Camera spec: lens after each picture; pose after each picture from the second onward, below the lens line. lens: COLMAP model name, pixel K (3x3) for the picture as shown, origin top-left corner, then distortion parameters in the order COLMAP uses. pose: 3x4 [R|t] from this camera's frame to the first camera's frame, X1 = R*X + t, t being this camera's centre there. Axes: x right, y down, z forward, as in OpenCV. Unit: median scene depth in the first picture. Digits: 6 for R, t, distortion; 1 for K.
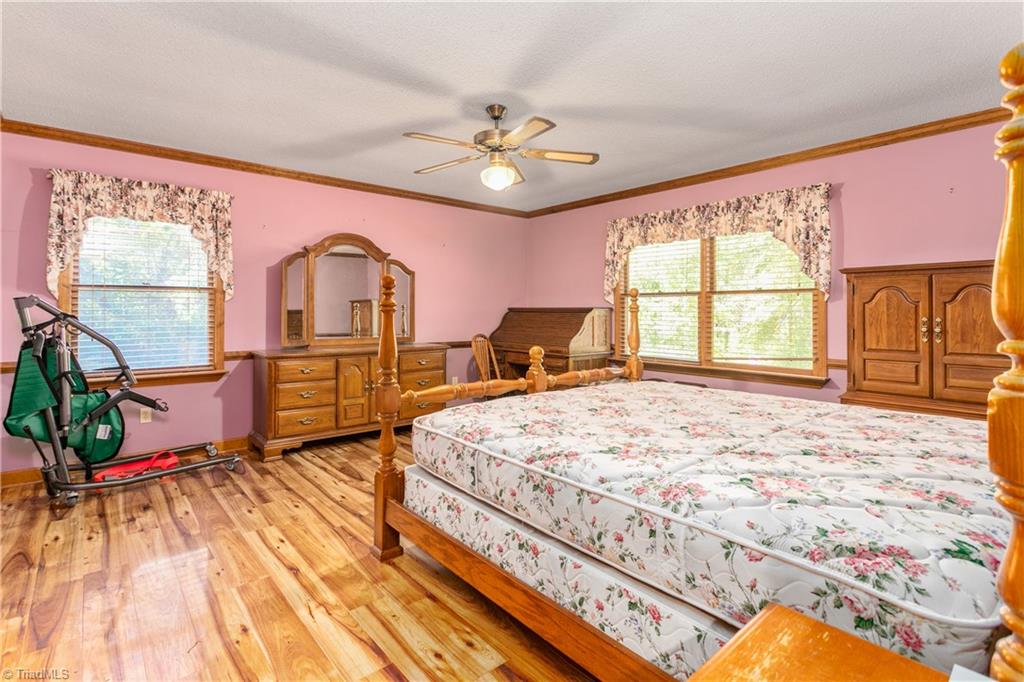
lens RADIAL K [[496.9, 0, 510.8], [0, 496.9, 306.9], [0, 0, 1]] dist [-0.003205, 0.003079]
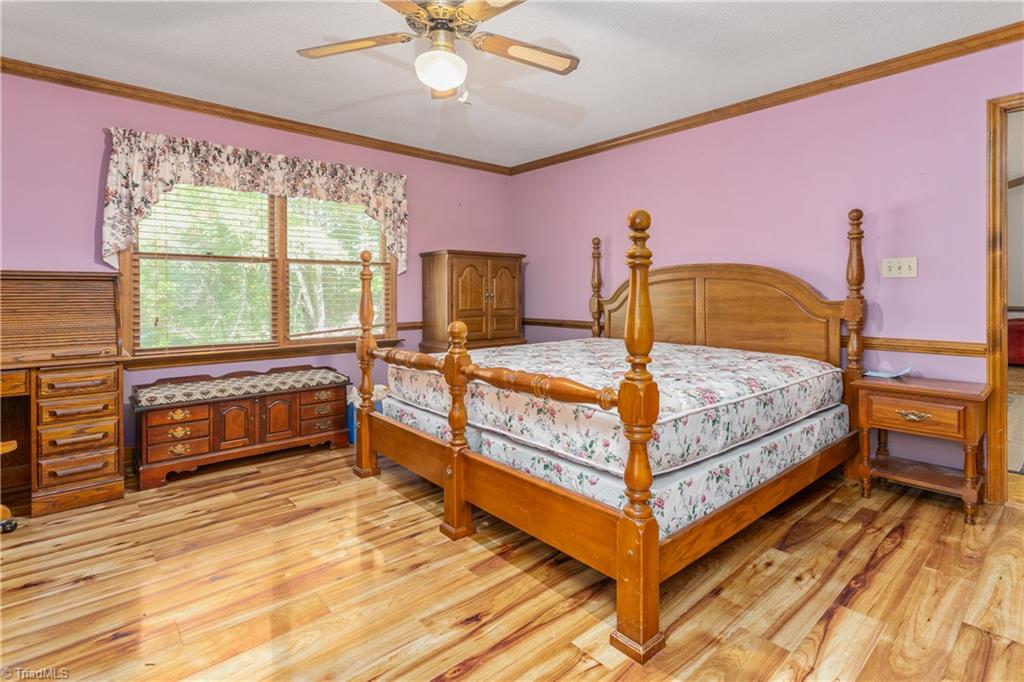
lens RADIAL K [[496.9, 0, 512.2], [0, 496.9, 293.4], [0, 0, 1]] dist [-0.003205, 0.003079]
pose [[-0.007730, -0.004606, 0.999960, -0.763800], [-0.006517, 0.999968, 0.004556, 0.036577], [-0.999949, -0.006481, -0.007760, 1.009002]]
